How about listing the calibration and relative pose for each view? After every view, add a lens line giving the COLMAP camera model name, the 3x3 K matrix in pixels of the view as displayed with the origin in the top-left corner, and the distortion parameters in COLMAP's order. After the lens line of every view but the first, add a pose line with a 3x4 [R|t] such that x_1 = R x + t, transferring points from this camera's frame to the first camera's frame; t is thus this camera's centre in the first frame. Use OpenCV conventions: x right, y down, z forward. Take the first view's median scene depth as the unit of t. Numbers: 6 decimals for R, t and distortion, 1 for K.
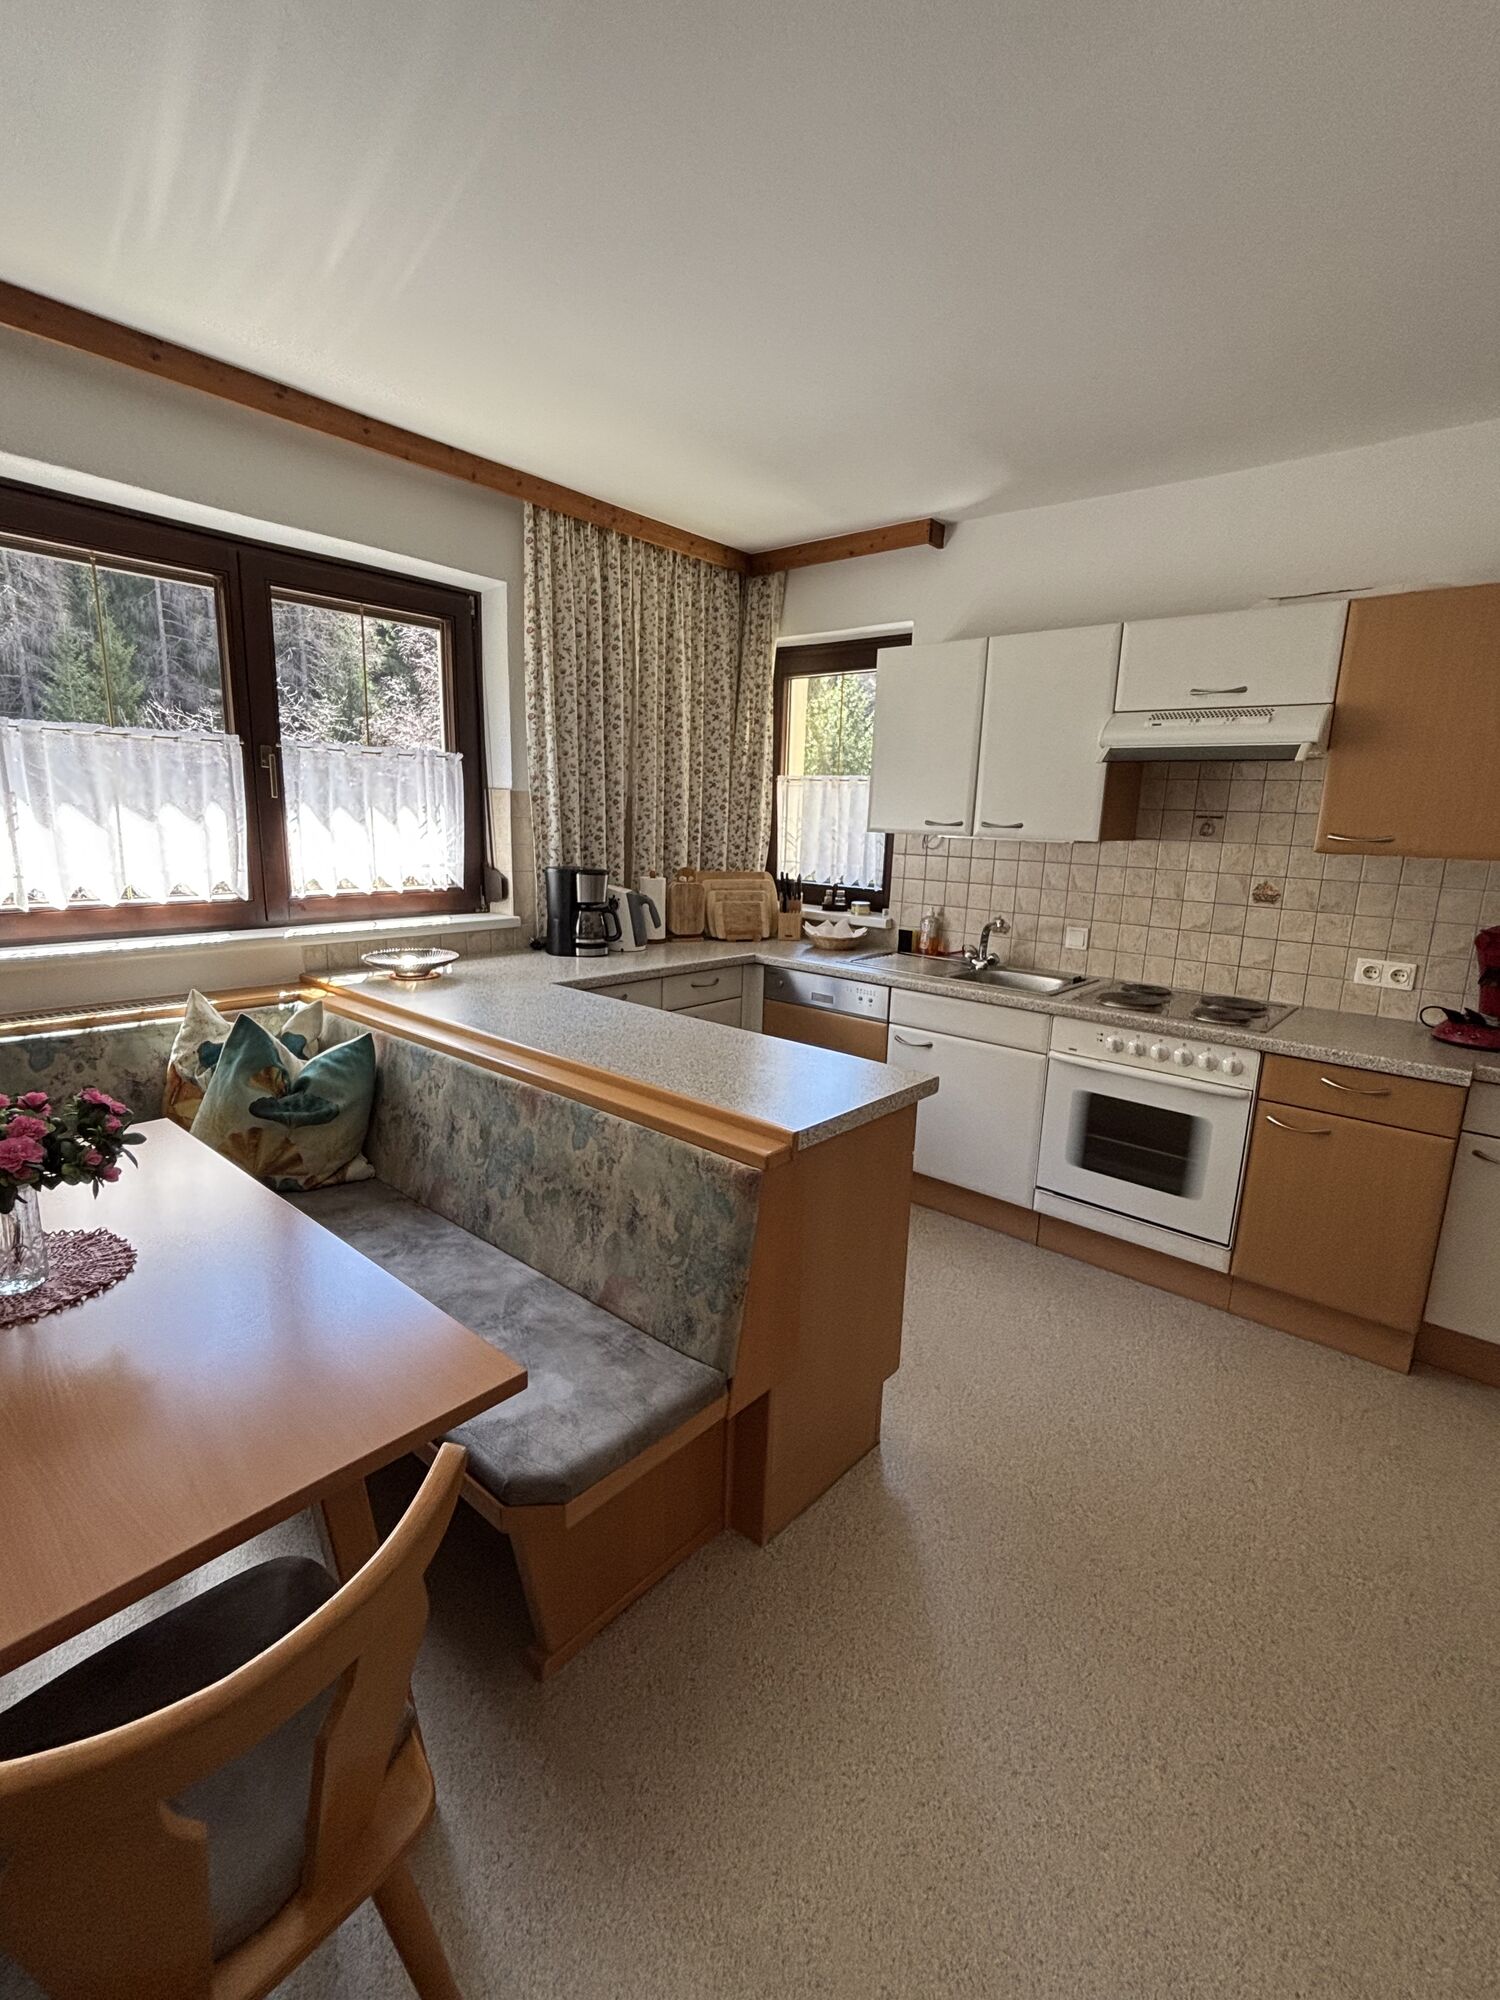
lens RADIAL K [[894.8, 0, 750.0], [0, 894.8, 1000.0], [0, 0, 1]] dist [0.011223, -0.016944]
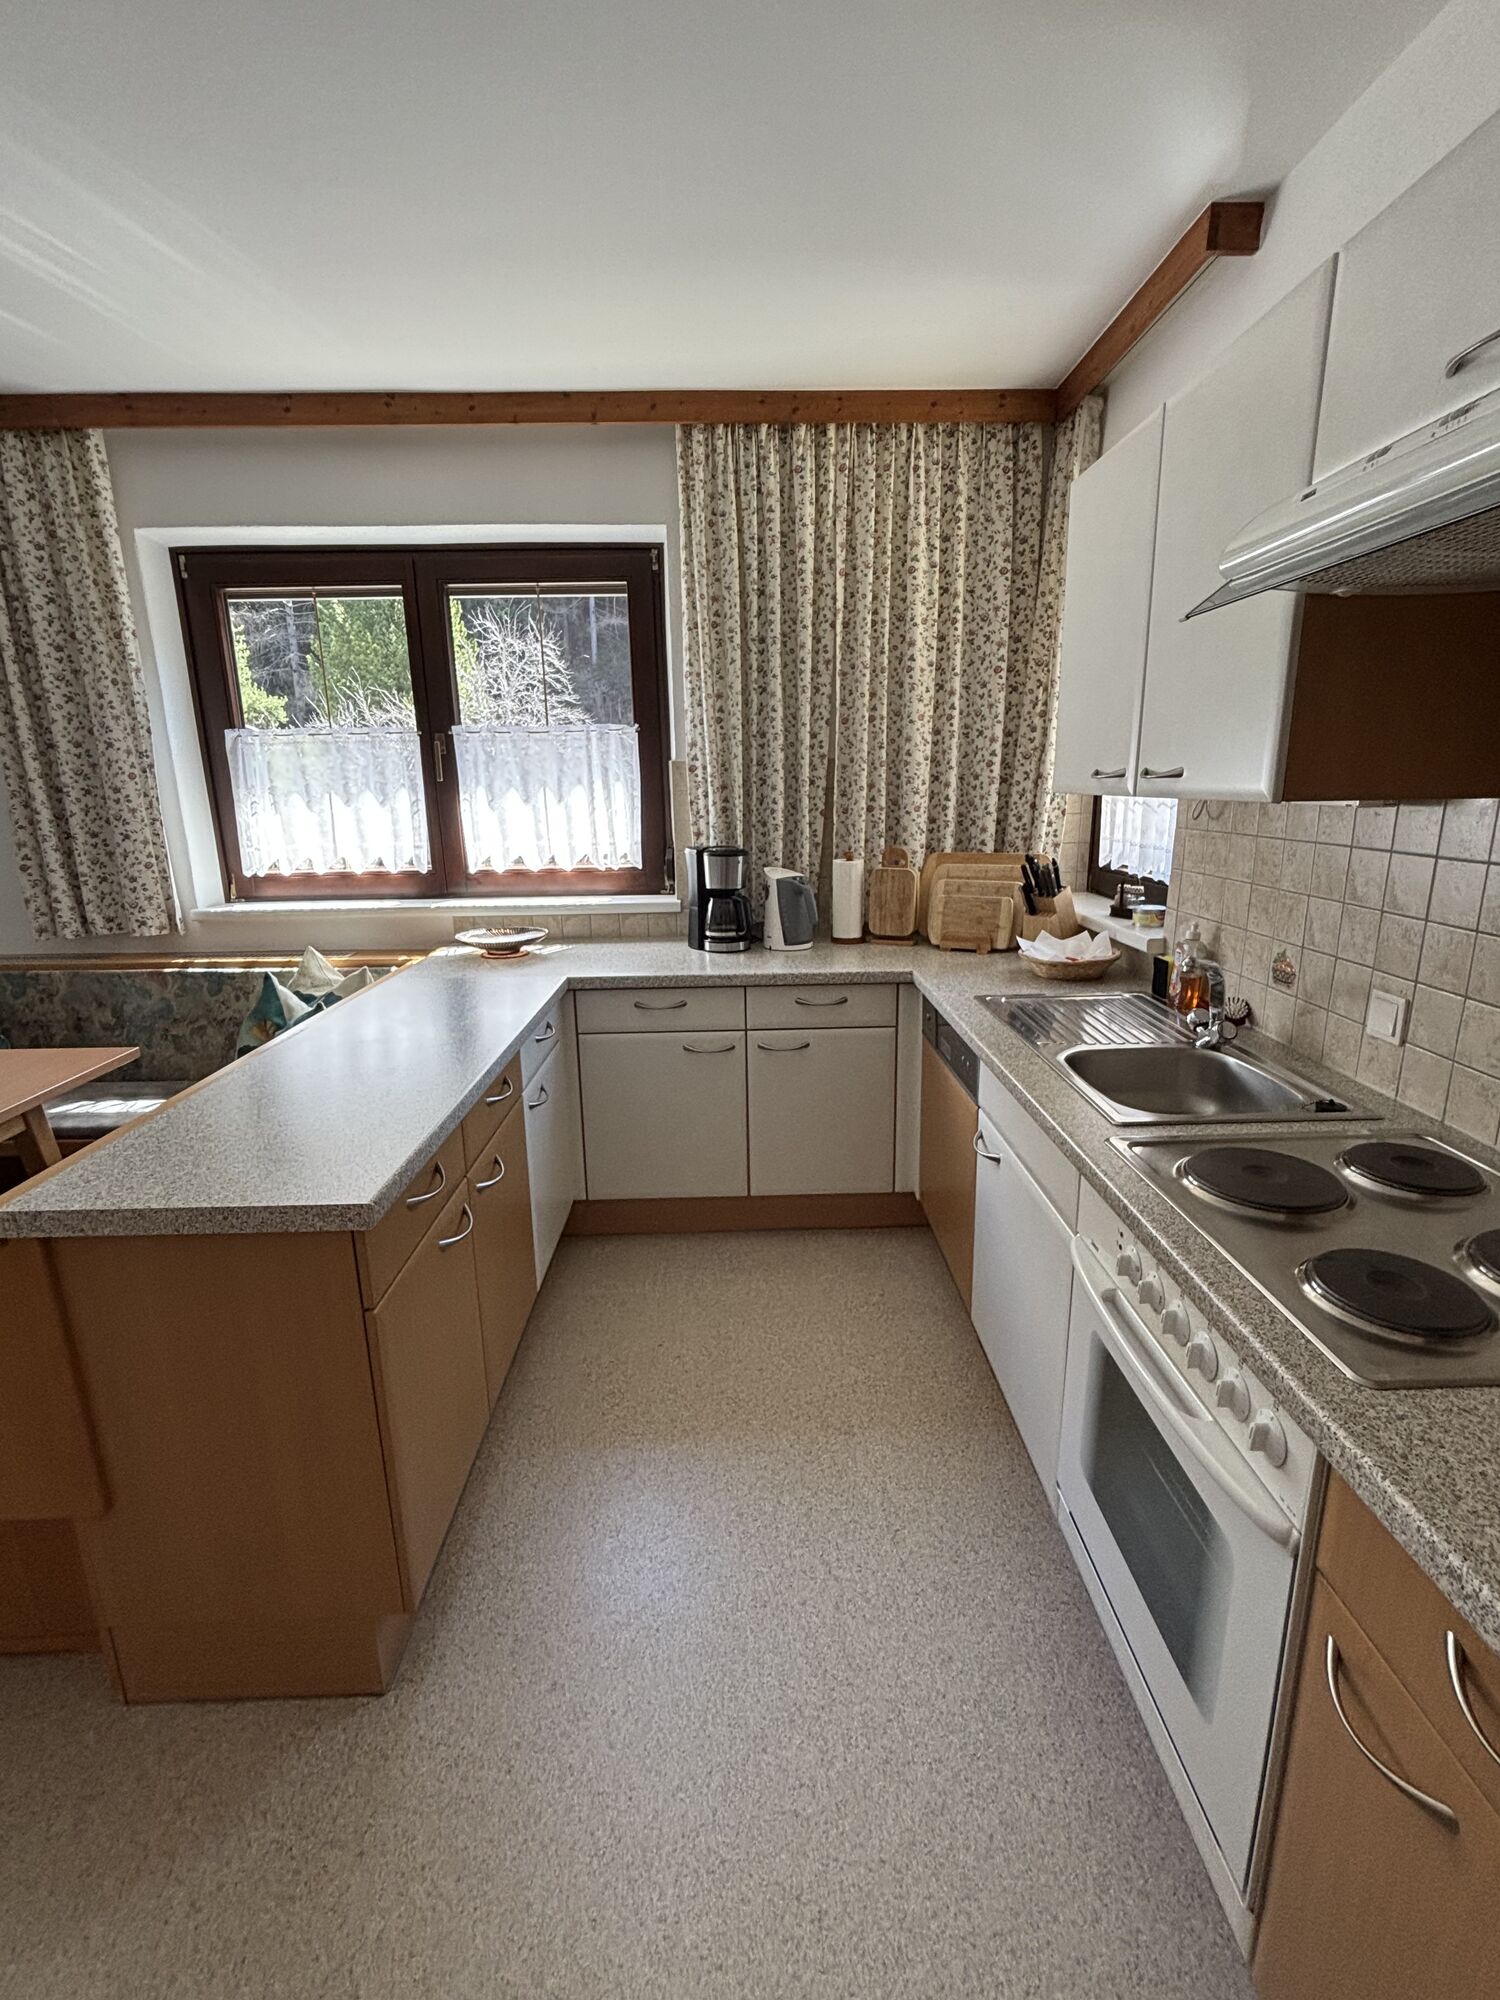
lens RADIAL K [[896.1, 0, 757.1], [0, 896.1, 993.3], [0, 0, 1]] dist [-0.000197, -0.000380]
pose [[0.669945, 0.132298, -0.730528, 0.518339], [-0.114651, 0.990626, 0.074259, -0.084019], [0.733504, 0.034006, 0.678833, 0.494028]]
